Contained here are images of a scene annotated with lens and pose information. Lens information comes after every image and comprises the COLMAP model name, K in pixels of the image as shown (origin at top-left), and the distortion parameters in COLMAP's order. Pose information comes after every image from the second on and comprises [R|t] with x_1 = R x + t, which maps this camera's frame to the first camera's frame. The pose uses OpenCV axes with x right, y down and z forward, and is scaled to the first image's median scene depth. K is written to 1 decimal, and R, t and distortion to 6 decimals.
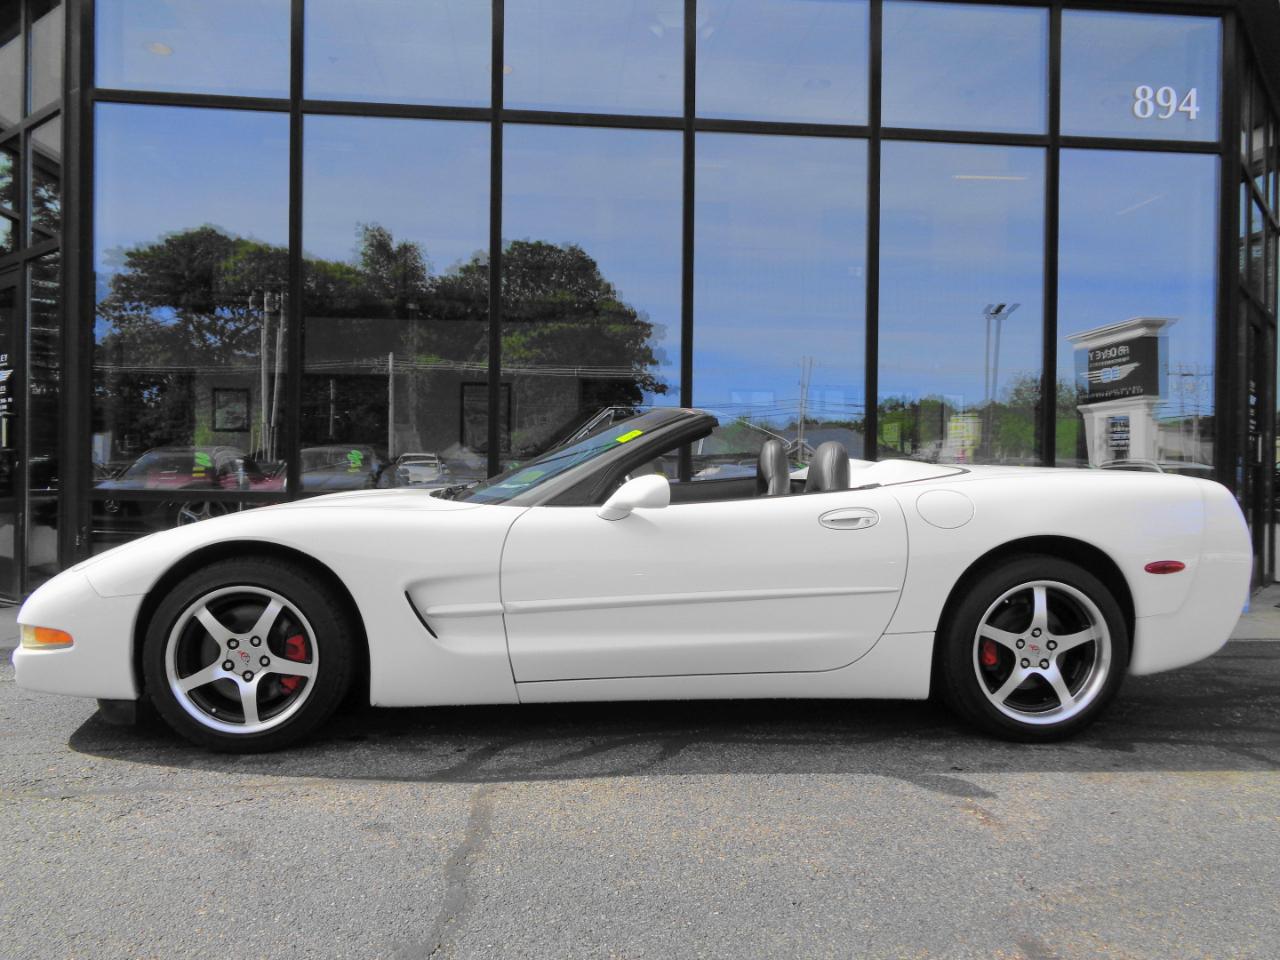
lens RADIAL K [[970.9, 0, 639.3], [0, 970.9, 477.8], [0, 0, 1]] dist [0.007540, 0.001609]
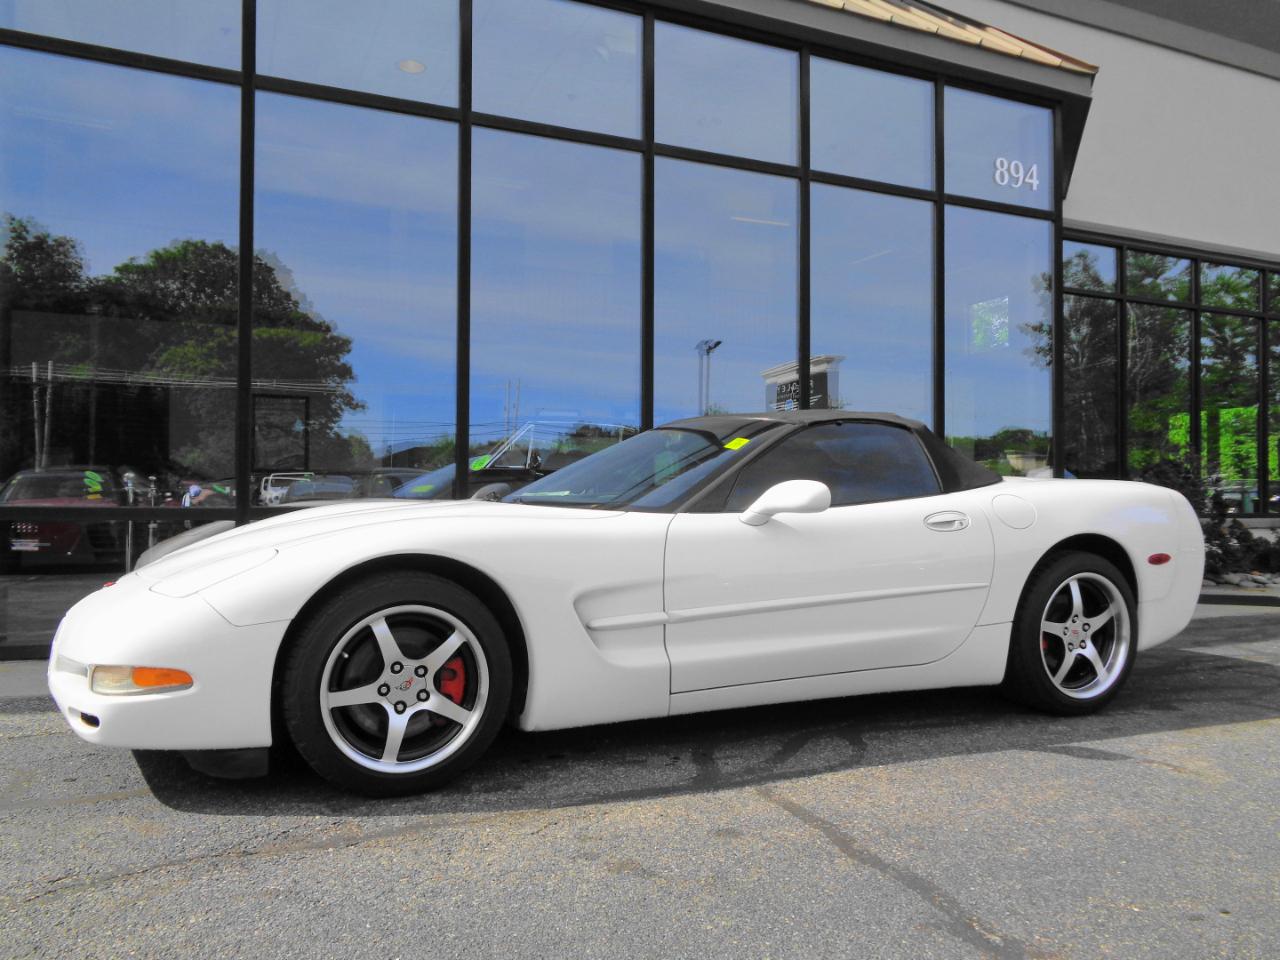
lens RADIAL K [[970.9, 0, 636.6], [0, 970.9, 479.7], [0, 0, 1]] dist [0.007540, 0.001609]
pose [[0.947033, 0.000629, 0.321134, -0.282939], [0.006111, 0.999782, -0.019978, 0.007991], [-0.321077, 0.020882, 0.946823, 0.035290]]
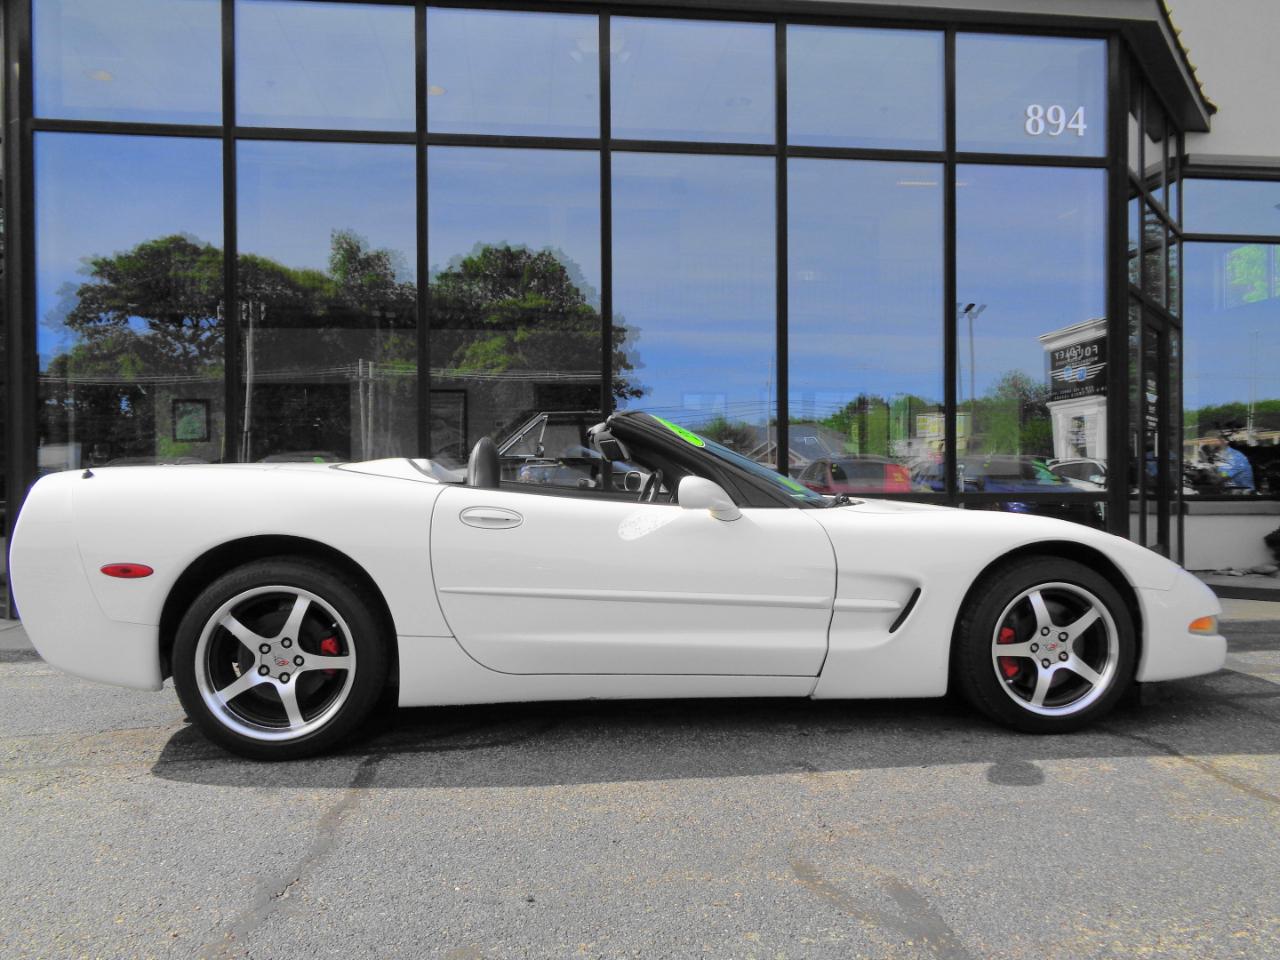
lens RADIAL K [[970.9, 0, 637.2], [0, 970.9, 482.0], [0, 0, 1]] dist [0.007540, 0.001609]
pose [[0.999750, -0.015394, 0.016205, 0.061427], [0.015388, 0.999881, 0.000471, 0.002811], [-0.016210, -0.000221, 0.999869, -0.056848]]
